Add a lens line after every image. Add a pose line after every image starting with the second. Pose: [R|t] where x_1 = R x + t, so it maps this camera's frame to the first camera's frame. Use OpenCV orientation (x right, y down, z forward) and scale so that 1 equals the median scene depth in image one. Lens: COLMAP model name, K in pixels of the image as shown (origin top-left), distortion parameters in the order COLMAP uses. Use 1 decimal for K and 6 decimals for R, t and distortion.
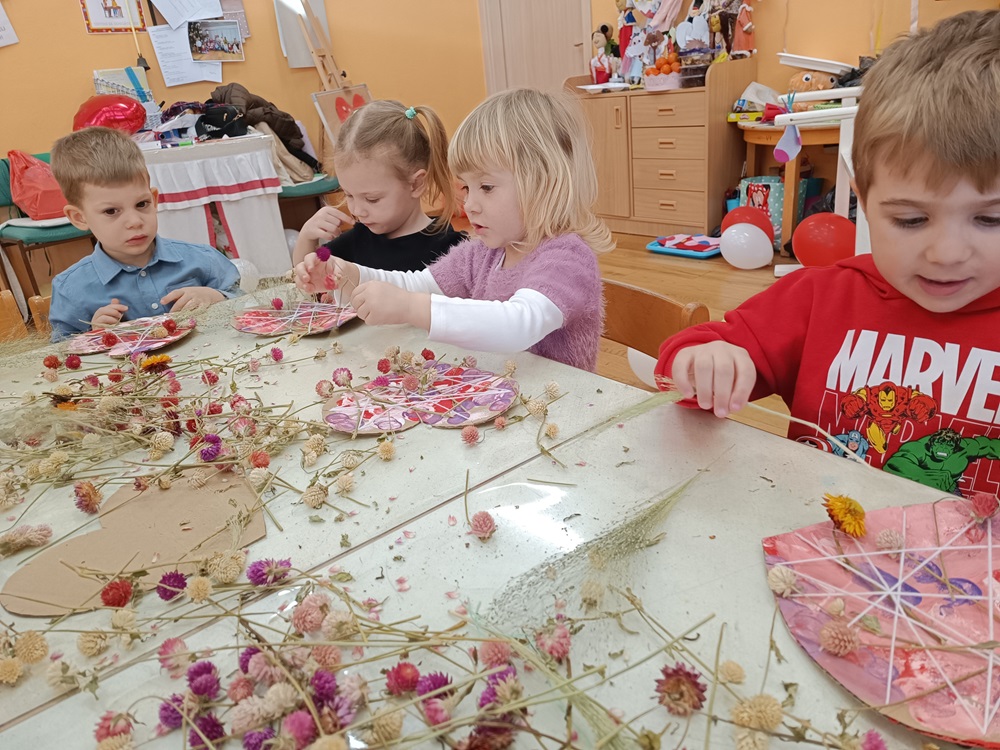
lens RADIAL K [[715.5, 0, 498.0], [0, 715.5, 378.9], [0, 0, 1]] dist [0.014263, -0.029441]
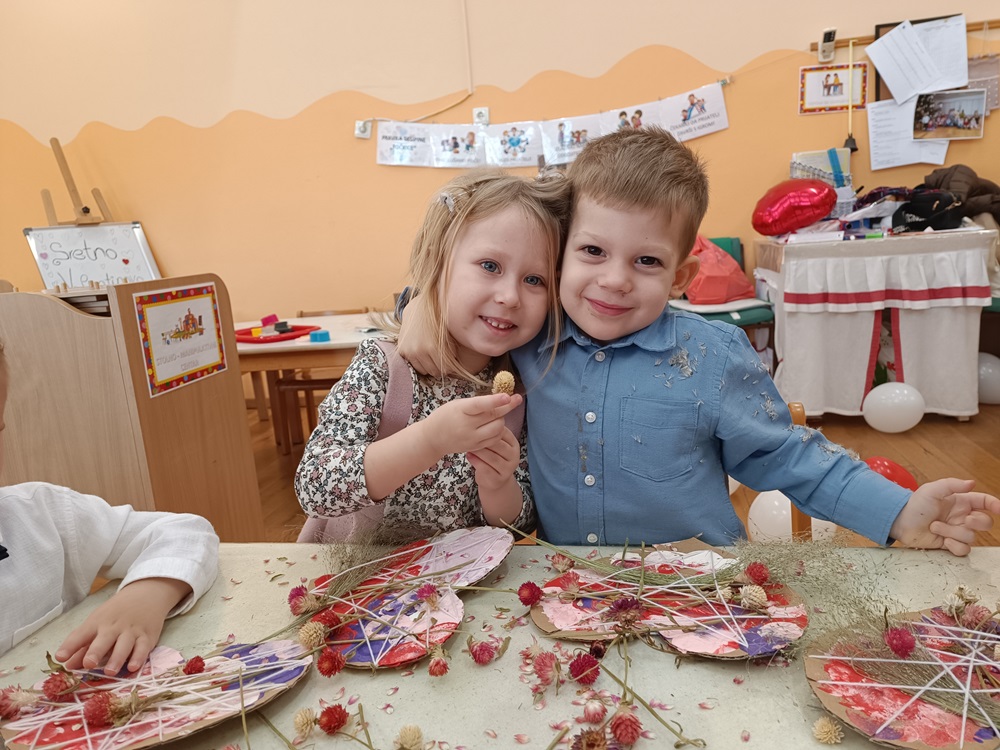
lens RADIAL K [[715.5, 0, 498.9], [0, 715.5, 384.4], [0, 0, 1]] dist [0.014263, -0.029441]
pose [[0.639885, 0.201647, -0.741543, -0.066595], [-0.277049, 0.960601, 0.022147, -0.062851], [0.716792, 0.191272, 0.670540, 0.170930]]
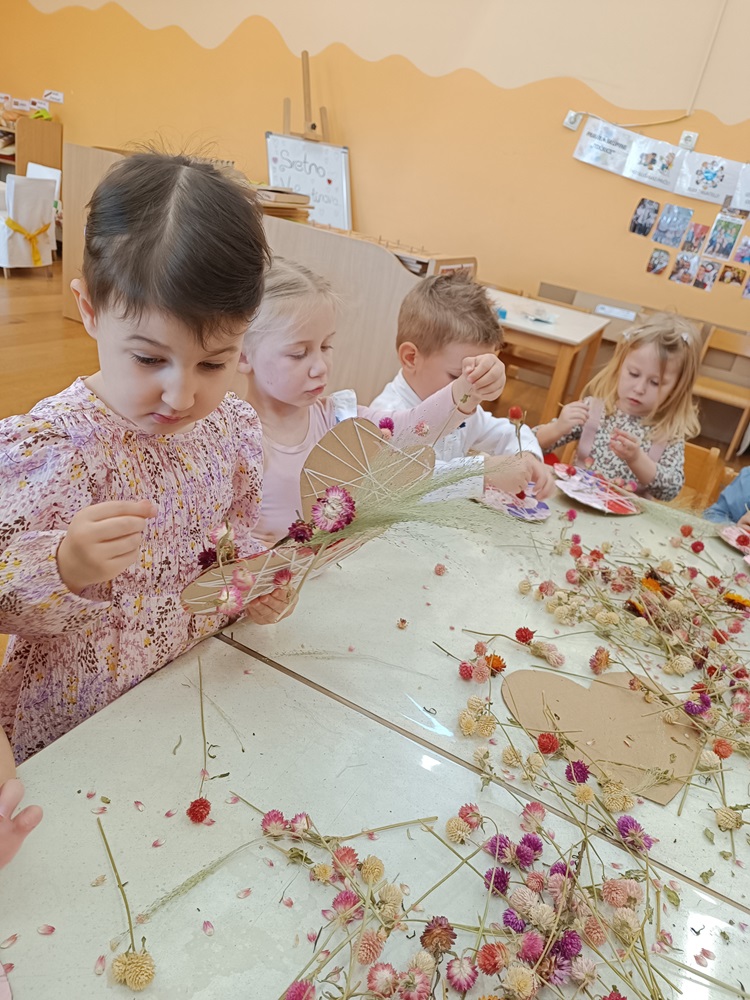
lens RADIAL K [[715.5, 0, 374.7], [0, 715.5, 514.6], [0, 0, 1]] dist [0.014263, -0.029441]
pose [[0.359373, 0.550971, -0.753181, 0.016449], [-0.554393, 0.775287, 0.302619, -0.034920], [0.750666, 0.308805, 0.584072, -0.020183]]
